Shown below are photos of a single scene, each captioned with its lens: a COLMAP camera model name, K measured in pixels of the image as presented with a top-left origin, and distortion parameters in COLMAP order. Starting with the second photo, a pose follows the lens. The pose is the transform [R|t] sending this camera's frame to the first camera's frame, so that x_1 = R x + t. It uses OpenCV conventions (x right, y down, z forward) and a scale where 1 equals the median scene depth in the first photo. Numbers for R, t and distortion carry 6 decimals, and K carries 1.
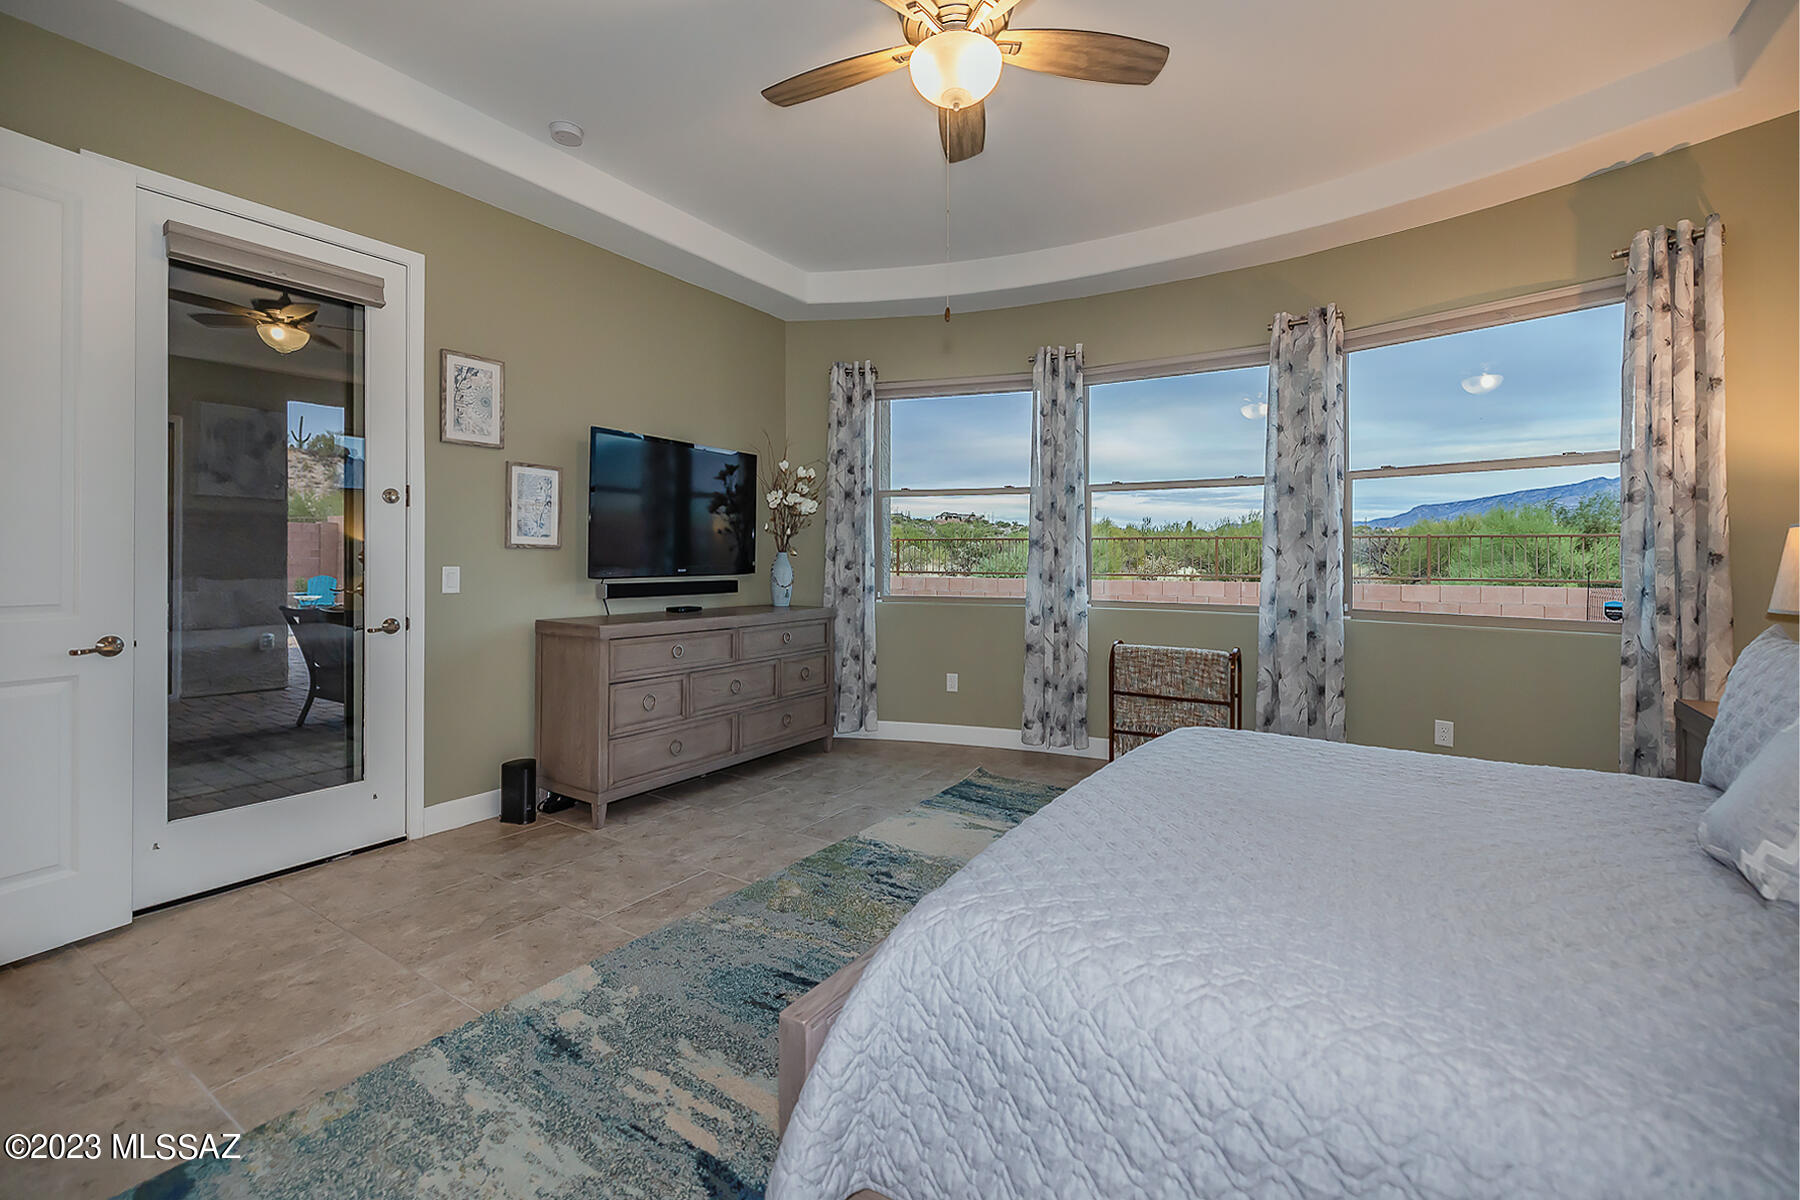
lens RADIAL K [[765.3, 0, 939.9], [0, 765.3, 565.9], [0, 0, 1]] dist [-0.000539, 0.000355]
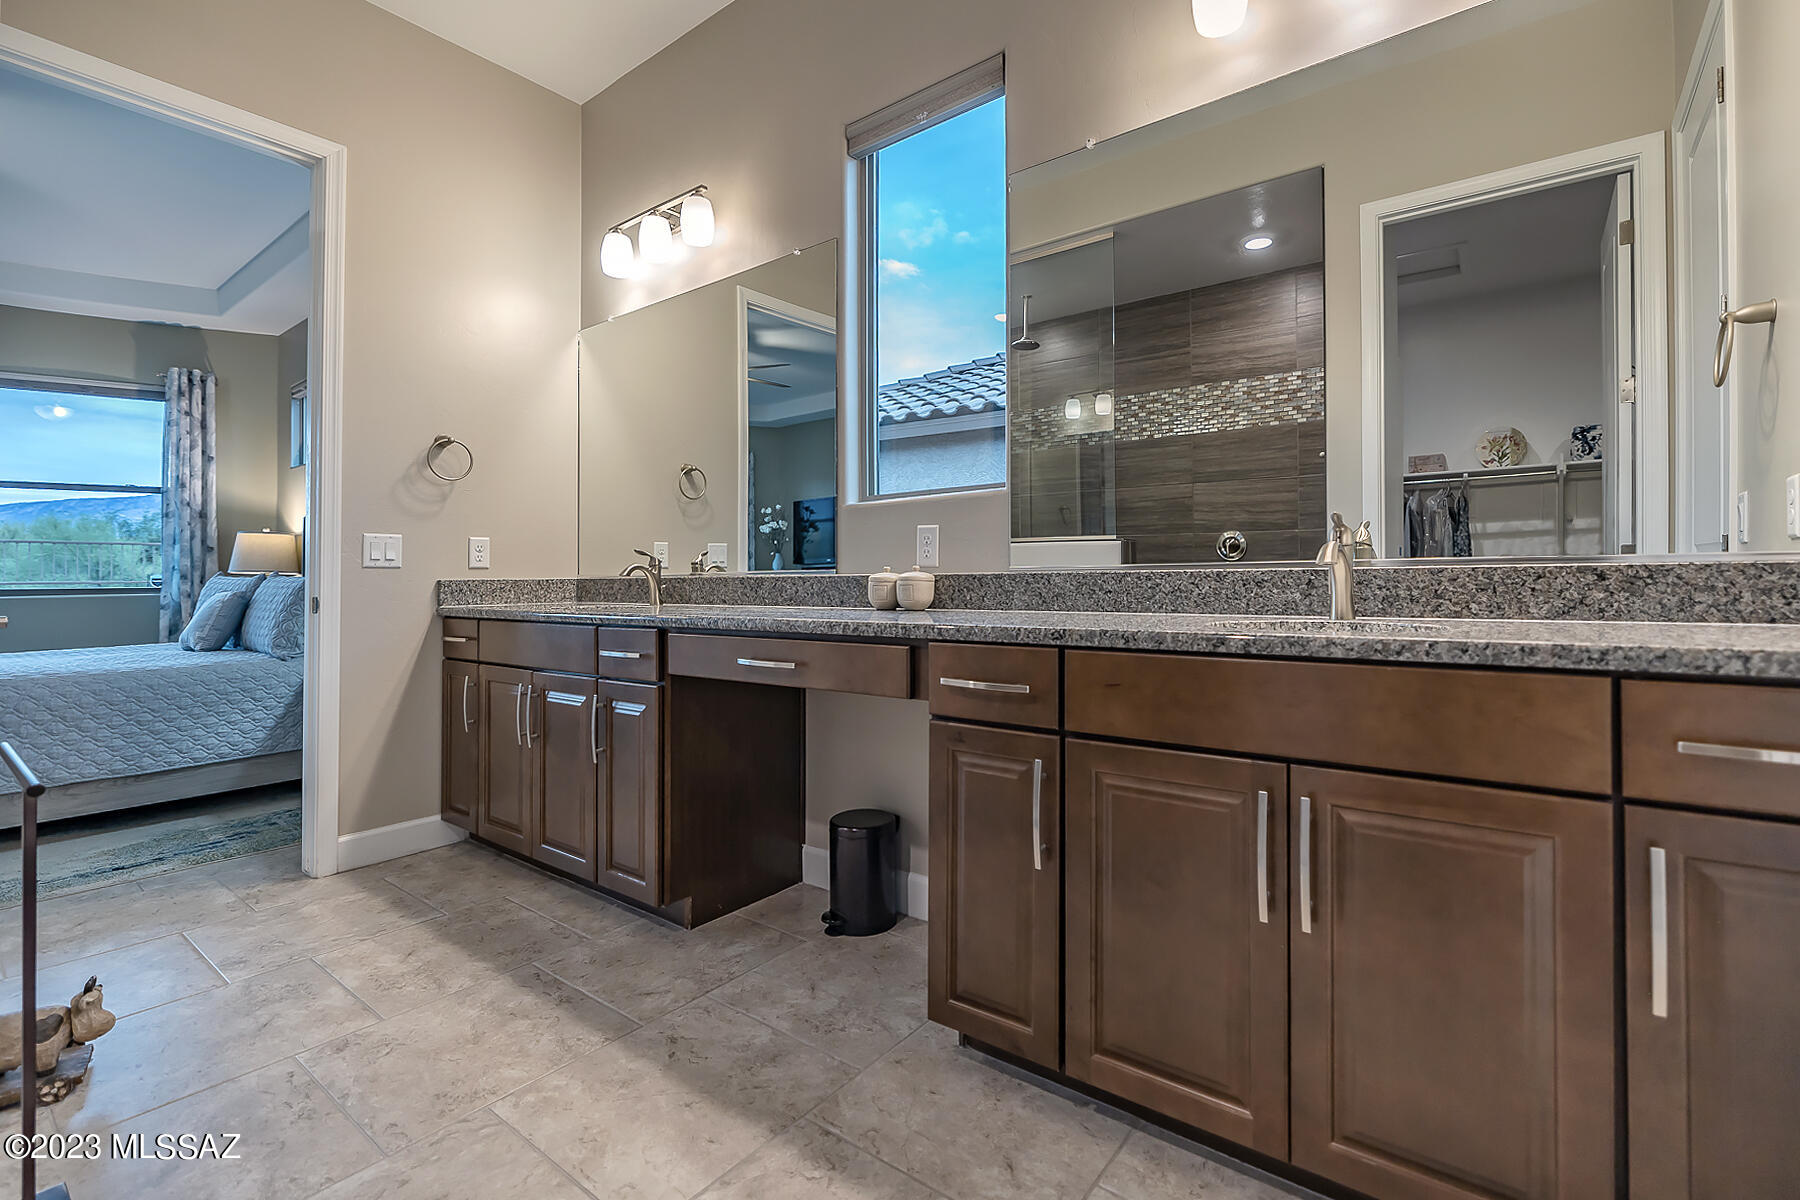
lens RADIAL K [[765.3, 0, 870.6], [0, 765.3, 562.1], [0, 0, 1]] dist [-0.000539, 0.000355]
pose [[0.114596, 0.019276, 0.993225, -0.692533], [0.010459, 0.999733, -0.020609, 0.077233], [-0.993357, 0.012750, 0.114364, -0.849654]]
